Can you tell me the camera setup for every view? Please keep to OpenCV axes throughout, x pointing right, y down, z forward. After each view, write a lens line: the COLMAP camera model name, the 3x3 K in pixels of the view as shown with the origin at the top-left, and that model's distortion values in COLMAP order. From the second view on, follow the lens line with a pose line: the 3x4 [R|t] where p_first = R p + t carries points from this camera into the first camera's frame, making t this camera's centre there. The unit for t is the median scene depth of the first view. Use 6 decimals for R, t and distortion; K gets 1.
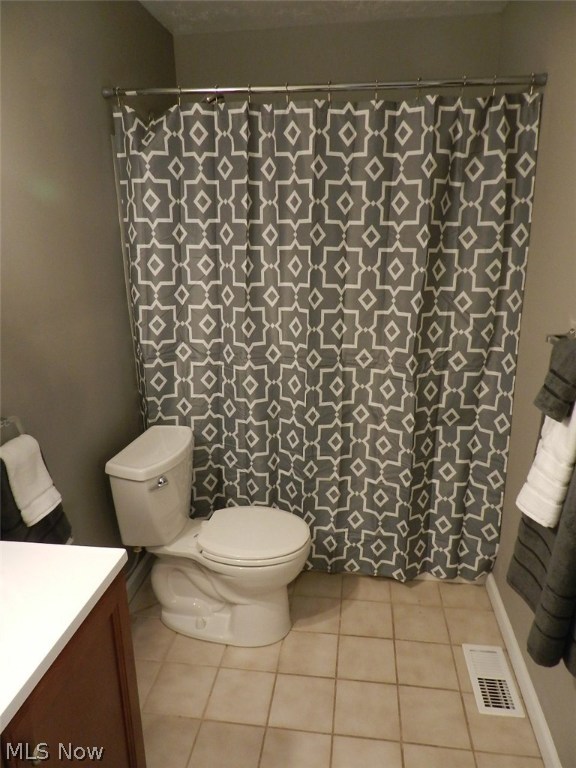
lens RADIAL K [[519.3, 0, 288.3], [0, 519.3, 384.4], [0, 0, 1]] dist [0.026133, -0.012494]
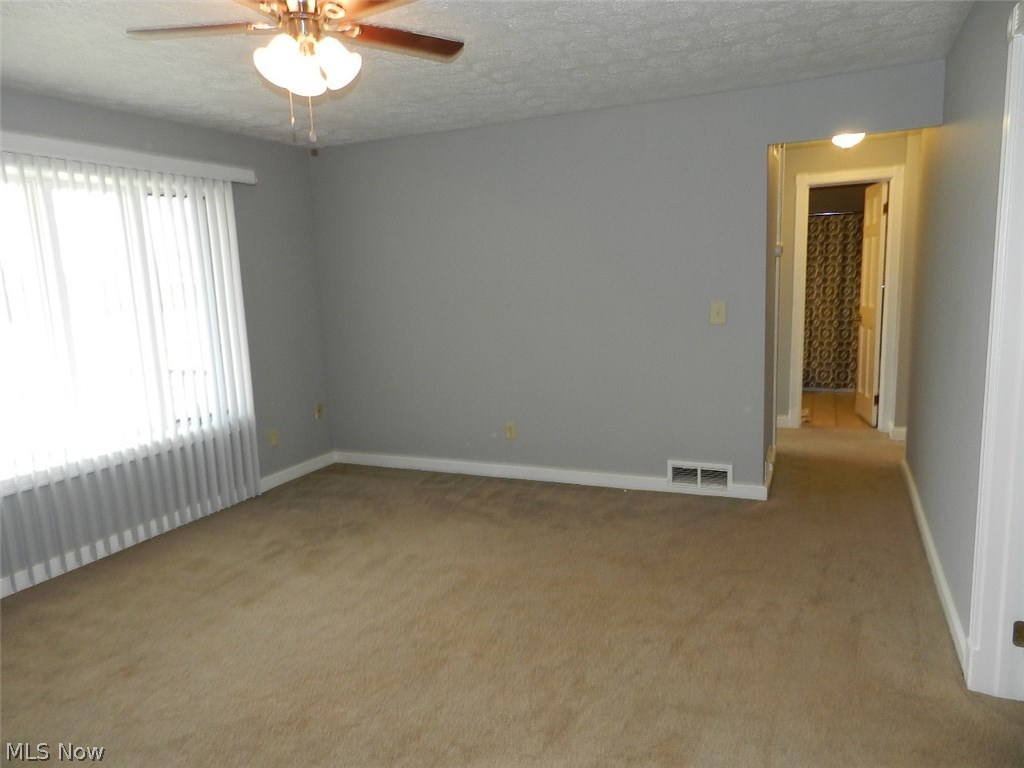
lens RADIAL K [[692.3, 0, 518.1], [0, 692.3, 385.8], [0, 0, 1]] dist [0.026133, -0.012494]
pose [[0.972074, 0.013510, -0.234286, -0.510377], [-0.038616, 0.993941, -0.102909, 0.806298], [0.231476, 0.109083, 0.966706, -2.782382]]
